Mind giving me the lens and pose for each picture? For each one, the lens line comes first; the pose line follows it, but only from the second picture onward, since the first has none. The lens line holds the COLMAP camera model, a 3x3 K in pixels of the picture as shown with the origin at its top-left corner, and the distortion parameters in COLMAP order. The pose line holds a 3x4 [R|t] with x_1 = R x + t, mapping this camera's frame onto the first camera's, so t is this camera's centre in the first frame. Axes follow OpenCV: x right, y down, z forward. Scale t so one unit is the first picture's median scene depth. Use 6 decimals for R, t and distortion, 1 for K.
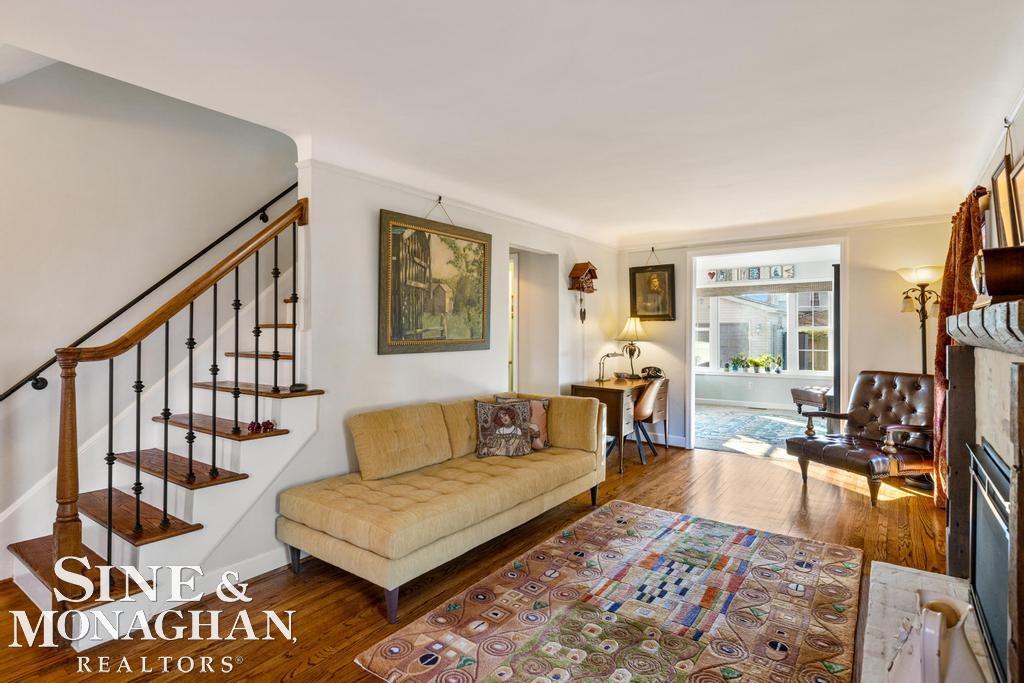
lens RADIAL K [[525.2, 0, 509.8], [0, 525.2, 333.7], [0, 0, 1]] dist [0.000646, 0.000006]
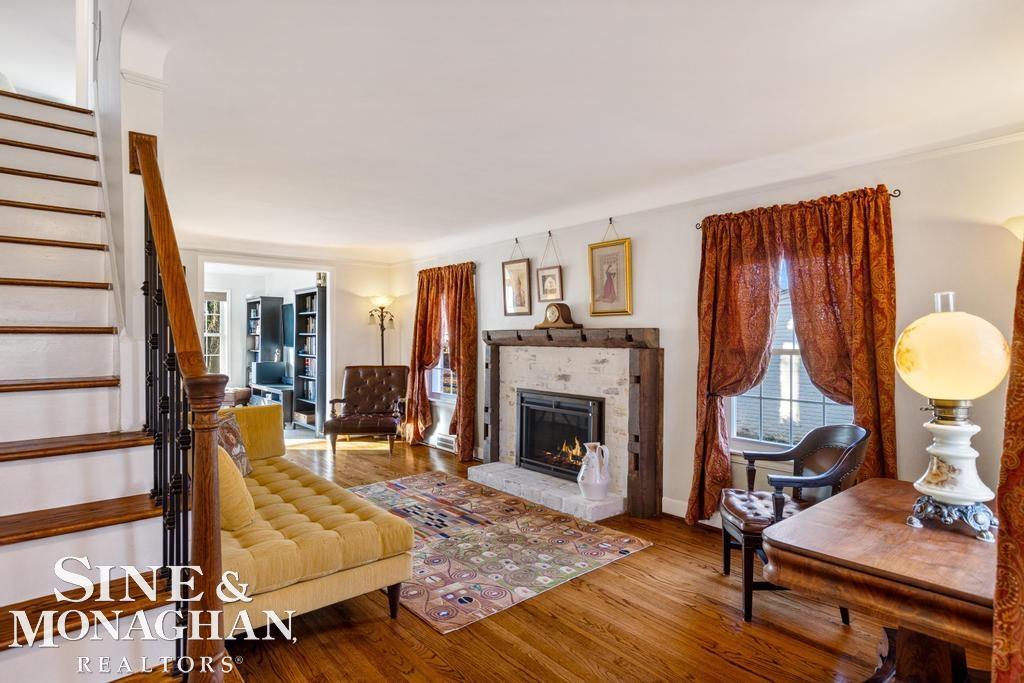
lens RADIAL K [[532.5, 0, 510.4], [0, 532.5, 342.9], [0, 0, 1]] dist [-0.000511, -0.000061]
pose [[0.224993, -0.006348, 0.974340, -0.976140], [-0.000362, 0.999978, 0.006598, -0.001513], [-0.974360, -0.001837, 0.224986, 0.437505]]
